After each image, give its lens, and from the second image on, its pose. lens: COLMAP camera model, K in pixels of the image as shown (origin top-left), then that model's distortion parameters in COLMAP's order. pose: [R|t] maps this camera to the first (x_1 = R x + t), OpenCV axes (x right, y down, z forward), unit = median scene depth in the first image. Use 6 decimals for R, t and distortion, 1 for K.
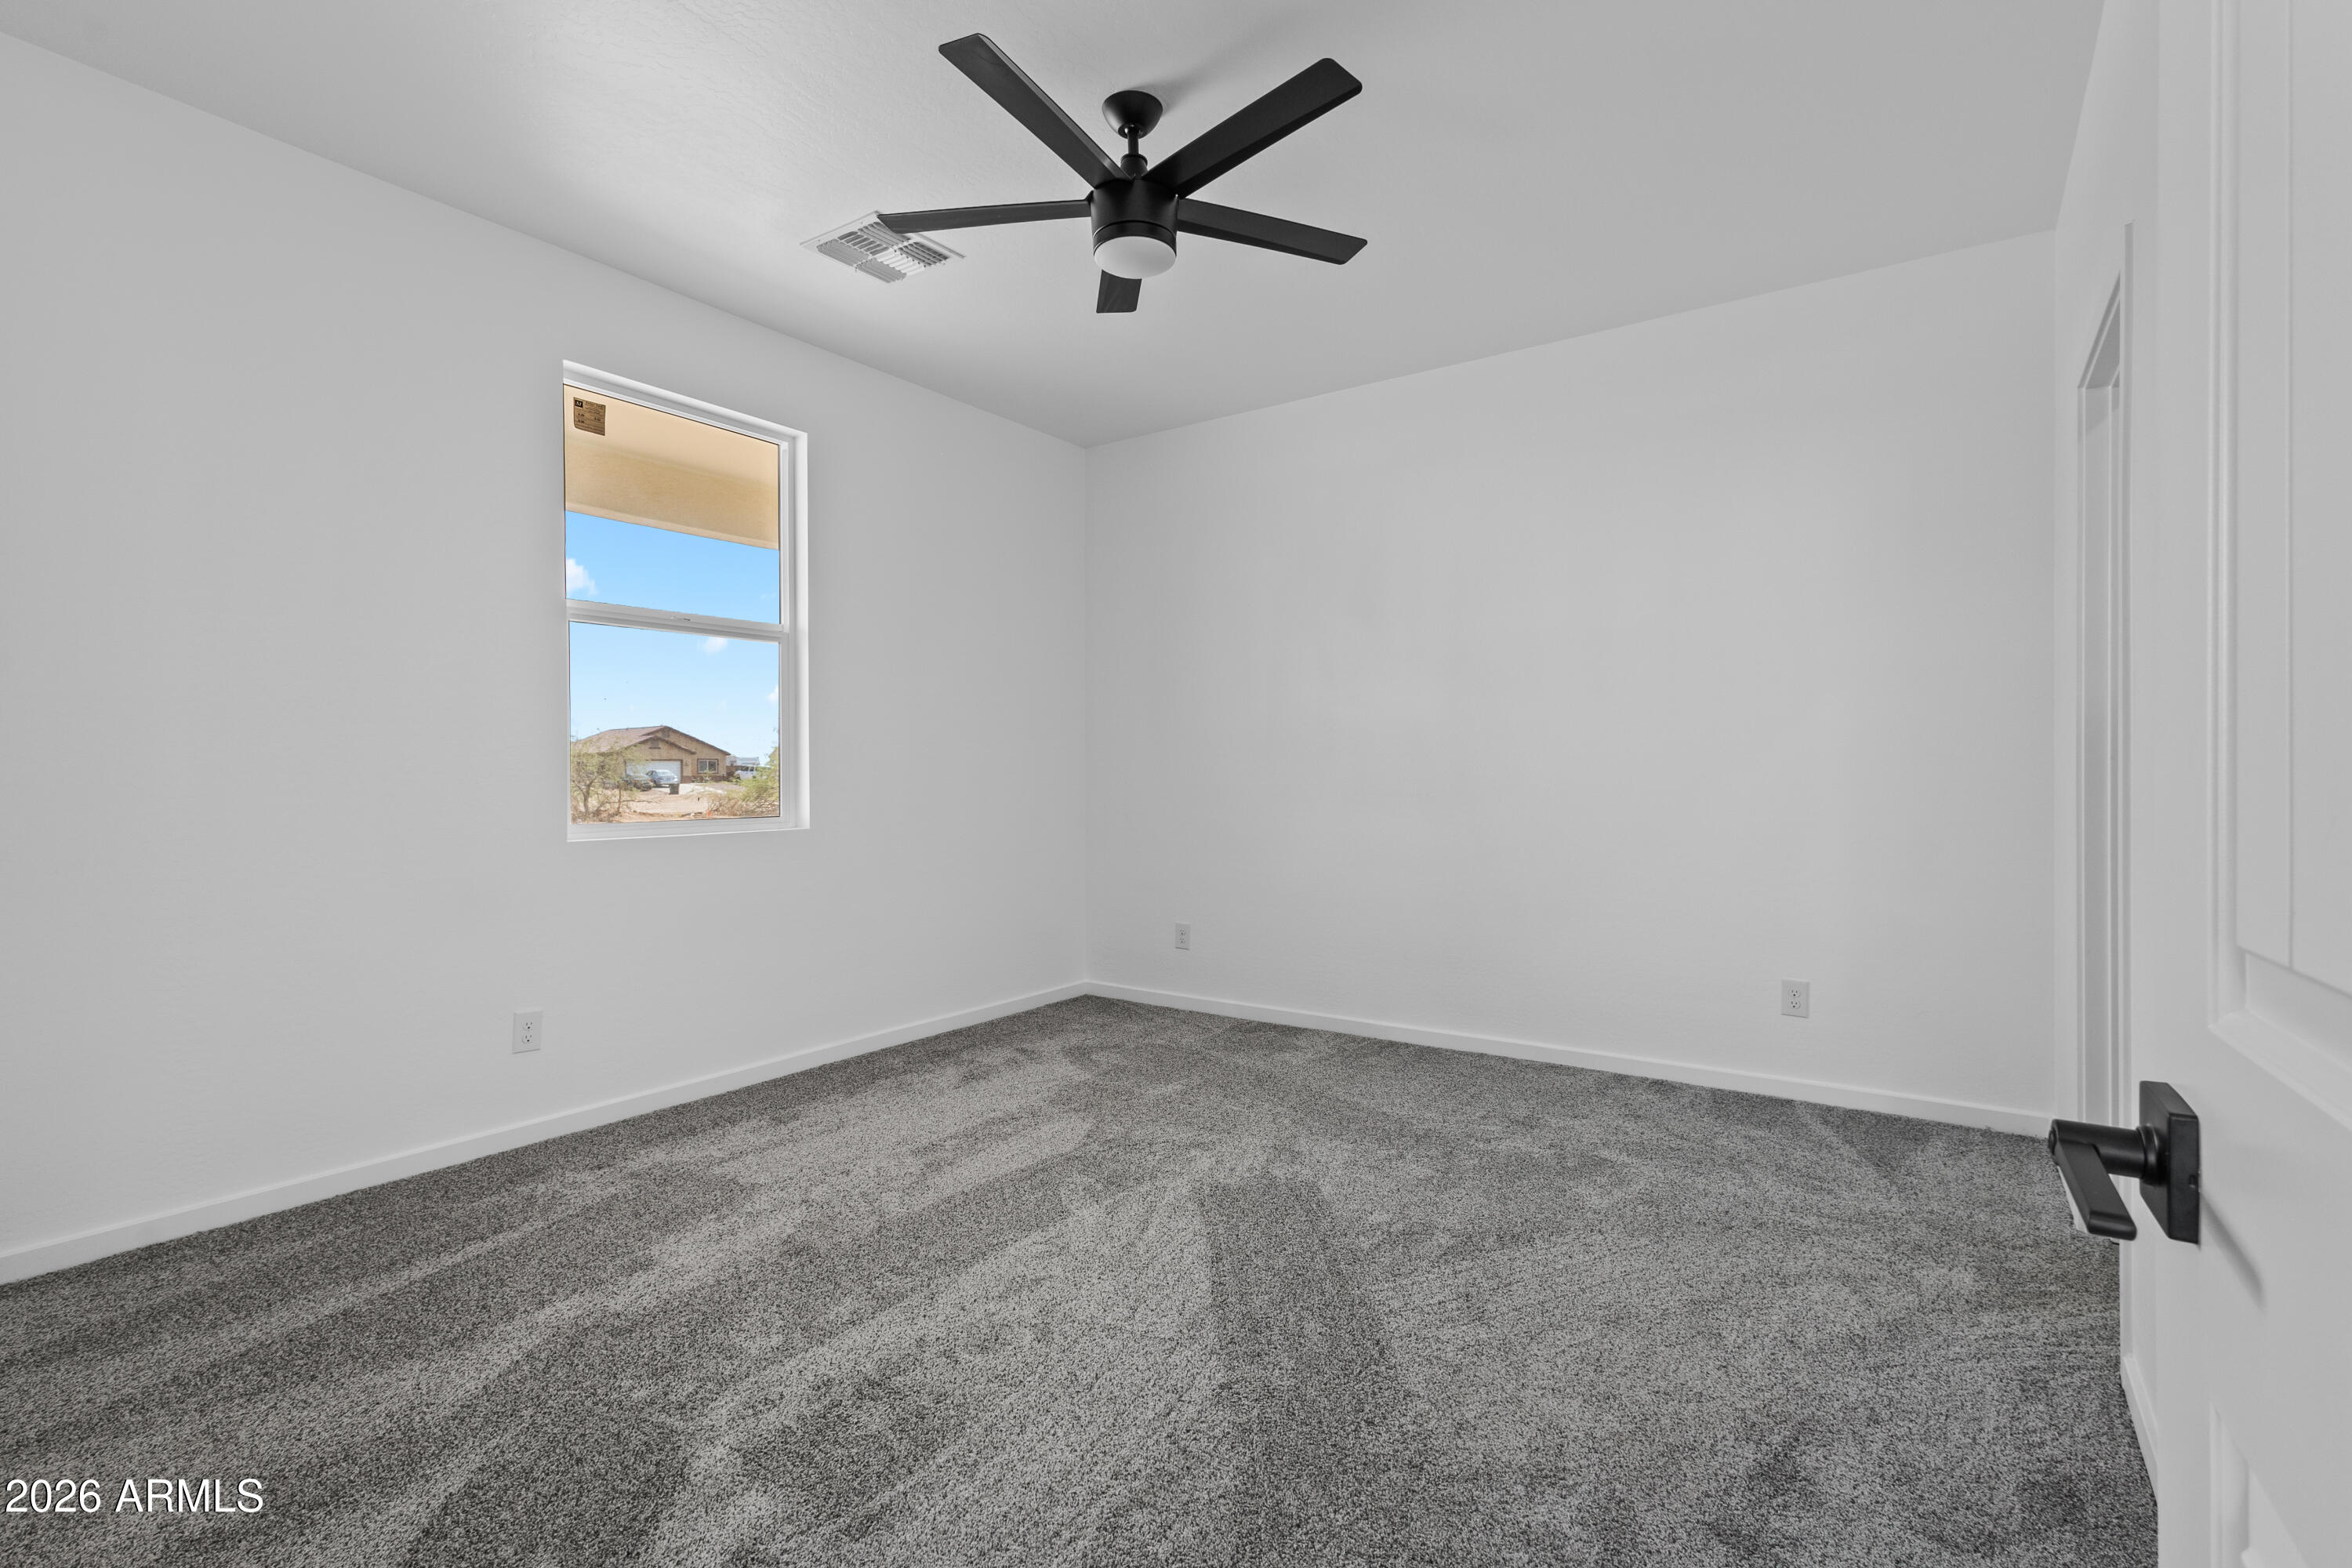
lens RADIAL K [[1128.2, 0, 1163.7], [0, 1128.2, 777.0], [0, 0, 1]] dist [0.011339, -0.000597]
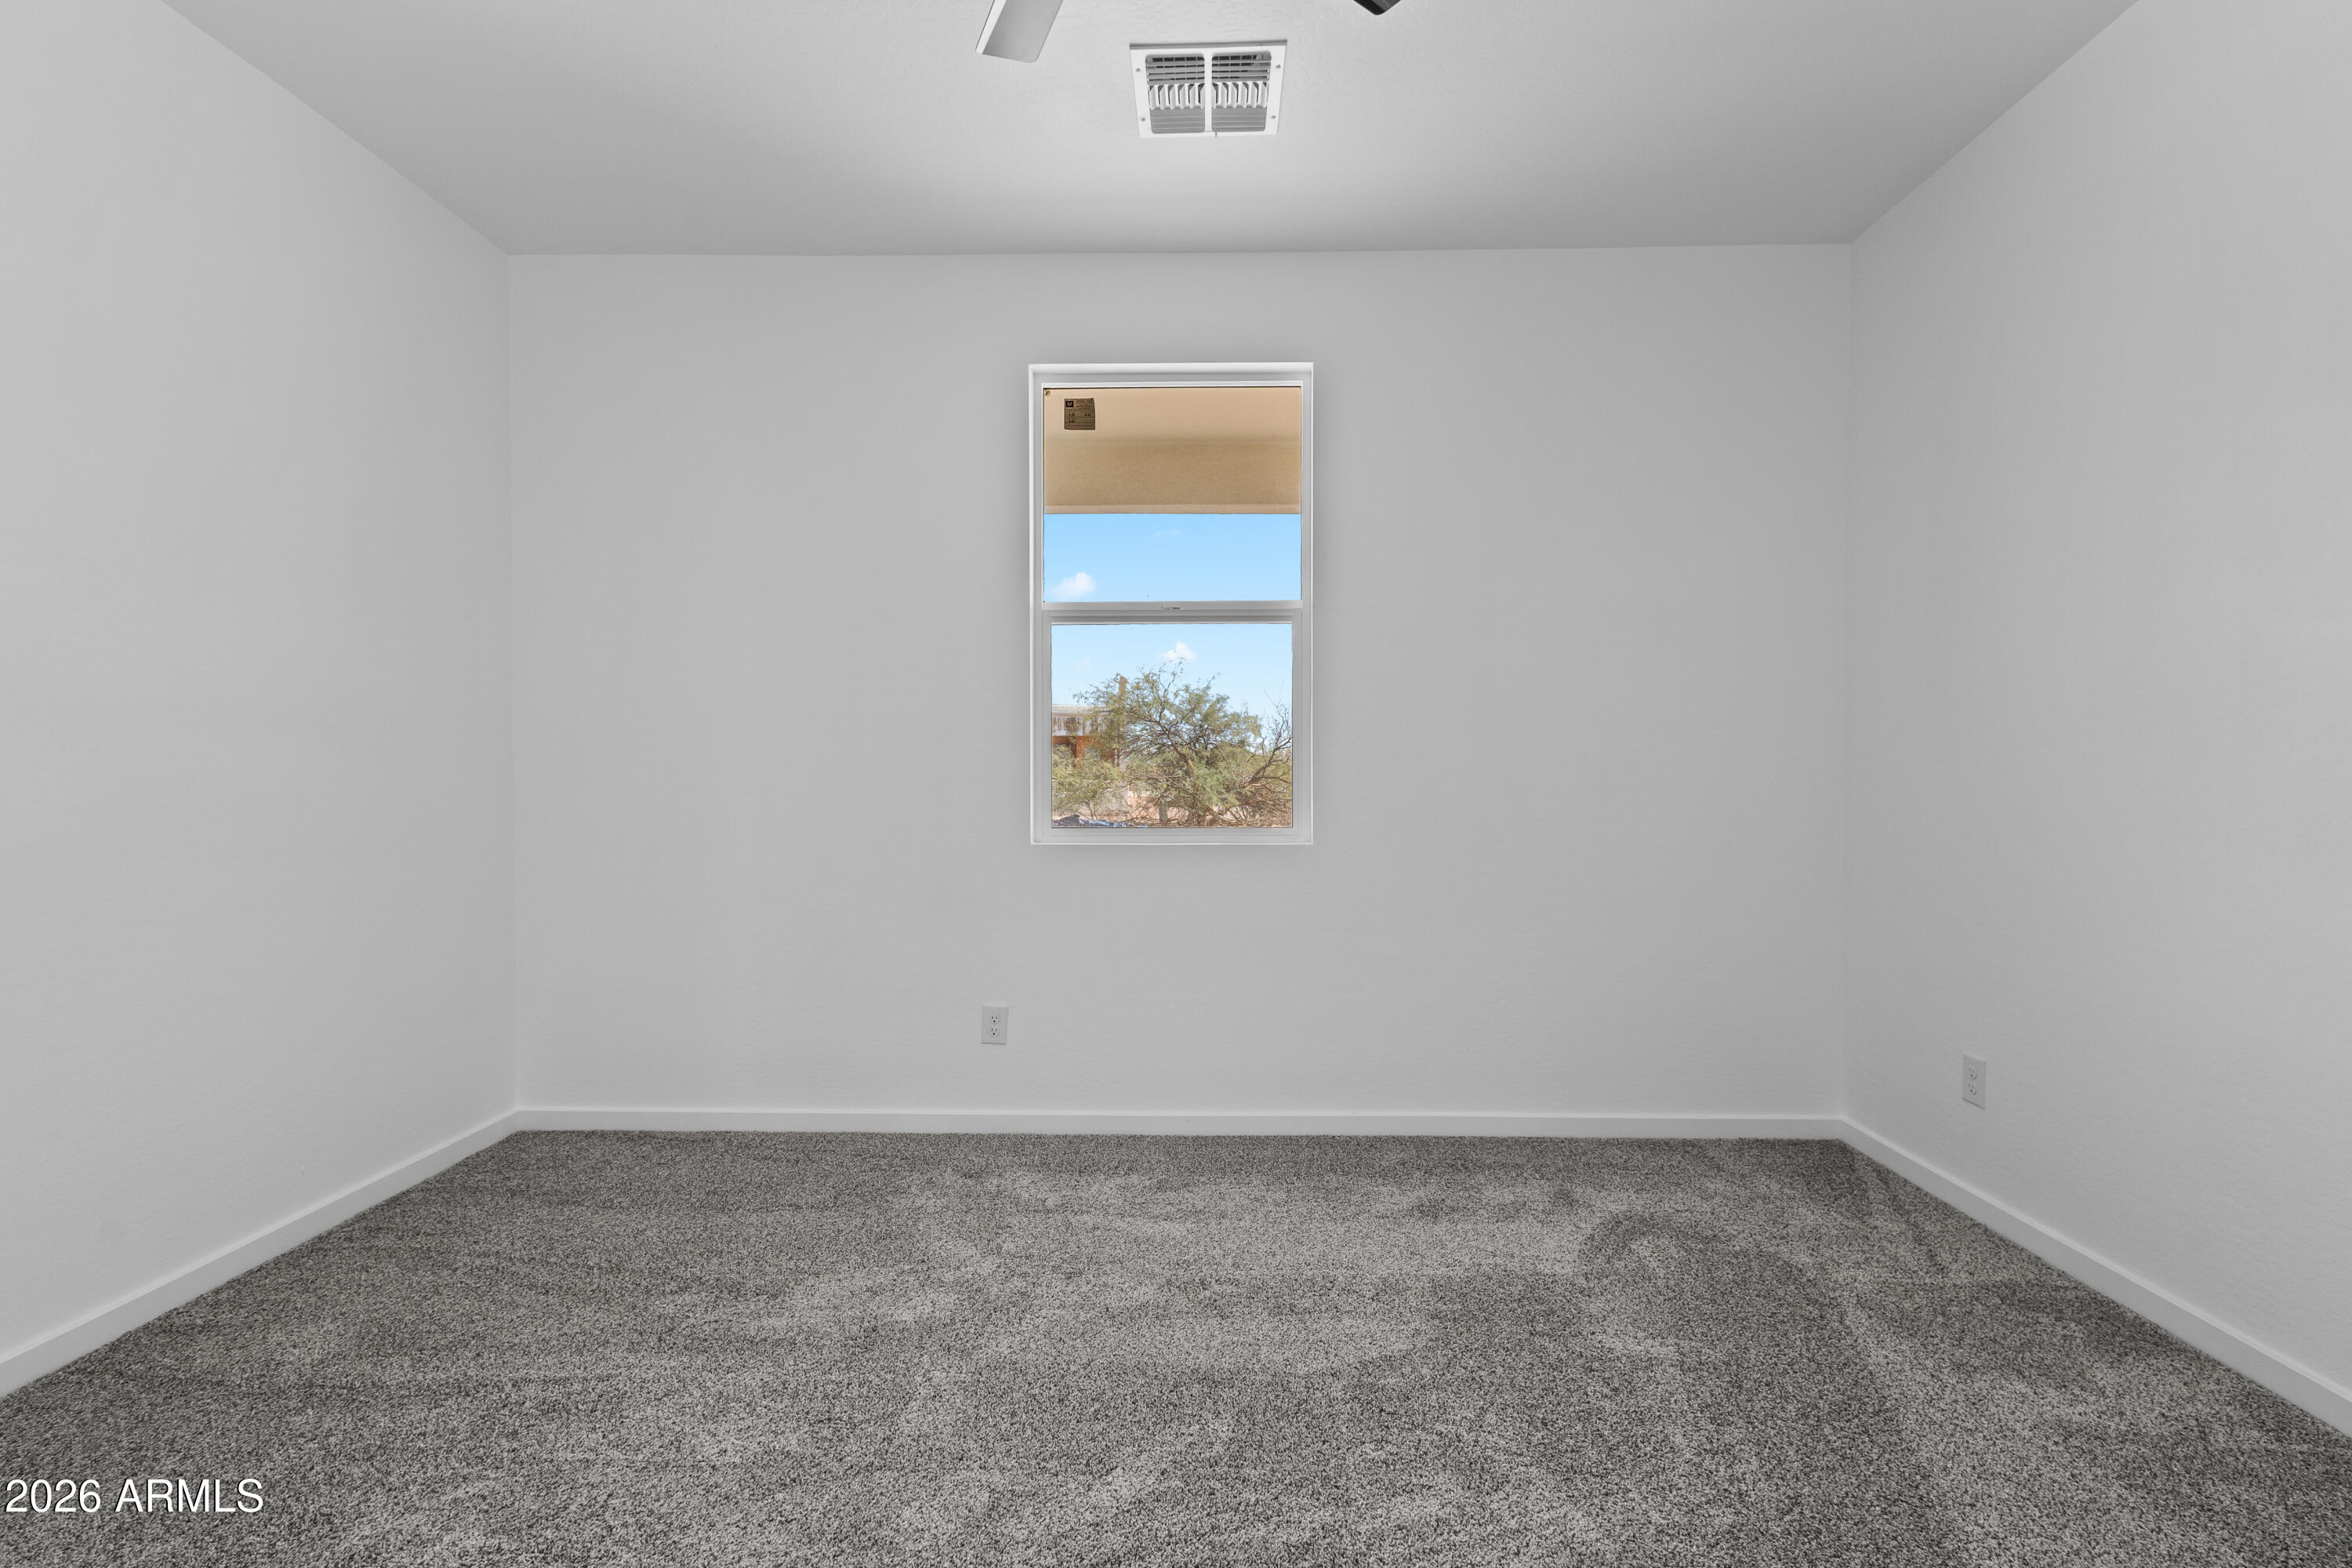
lens RADIAL K [[1128.2, 0, 1175.8], [0, 1128.2, 784.3], [0, 0, 1]] dist [0.011339, -0.000597]
pose [[0.543299, 0.007777, -0.839504, 0.346792], [-0.005684, 0.999968, 0.005585, -0.001662], [0.839520, 0.001737, 0.543326, 0.506991]]
